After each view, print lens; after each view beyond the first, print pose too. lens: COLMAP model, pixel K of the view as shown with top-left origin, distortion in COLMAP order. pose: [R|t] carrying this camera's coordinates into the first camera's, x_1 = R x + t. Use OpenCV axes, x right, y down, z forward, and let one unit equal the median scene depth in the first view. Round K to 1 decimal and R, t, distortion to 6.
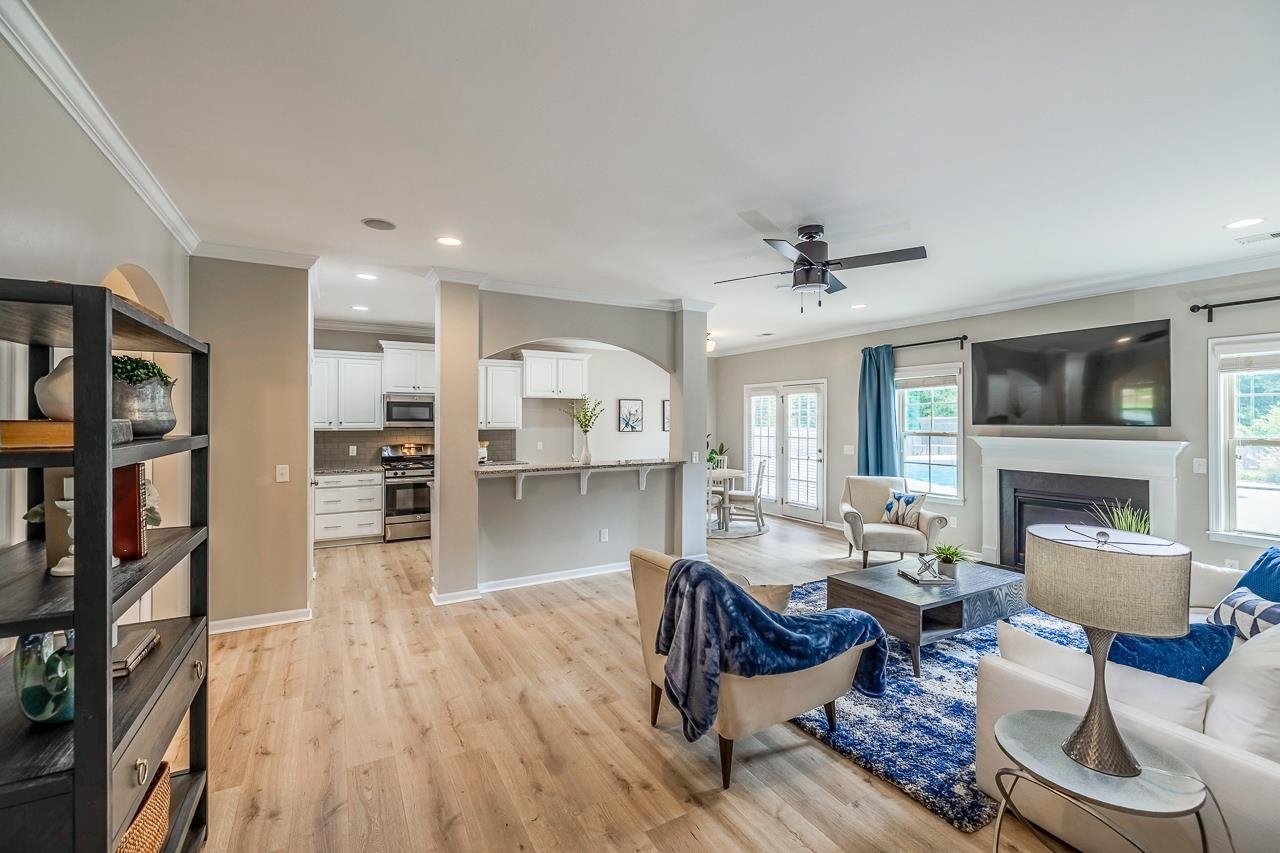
lens RADIAL K [[536.7, 0, 638.6], [0, 536.7, 420.8], [0, 0, 1]] dist [0.001655, 0.000047]
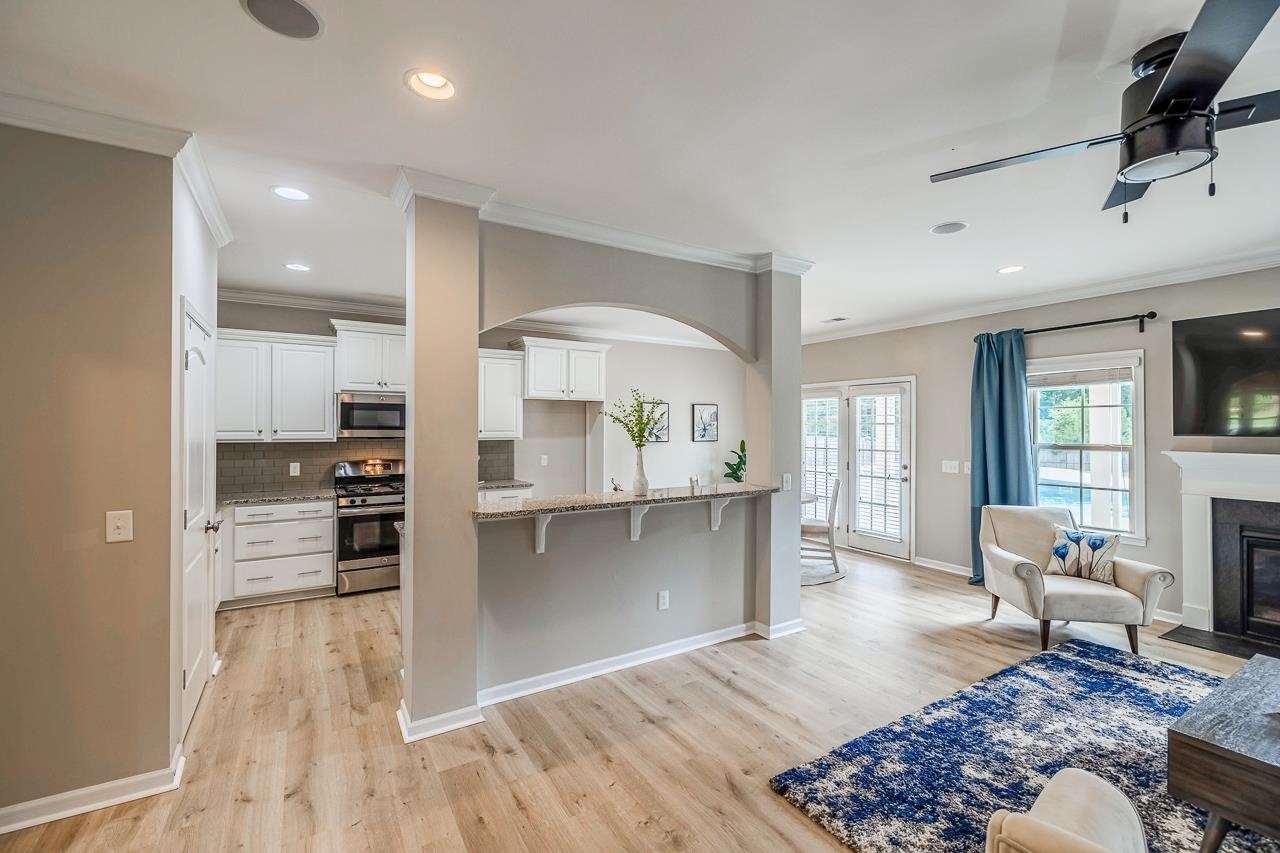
lens RADIAL K [[536.7, 0, 644.3], [0, 536.7, 428.0], [0, 0, 1]] dist [0.001655, 0.000047]
pose [[0.998853, 0.000857, 0.047868, -0.113628], [-0.000833, 1.000000, -0.000517, -0.001598], [-0.047868, 0.000476, 0.998854, 0.311108]]
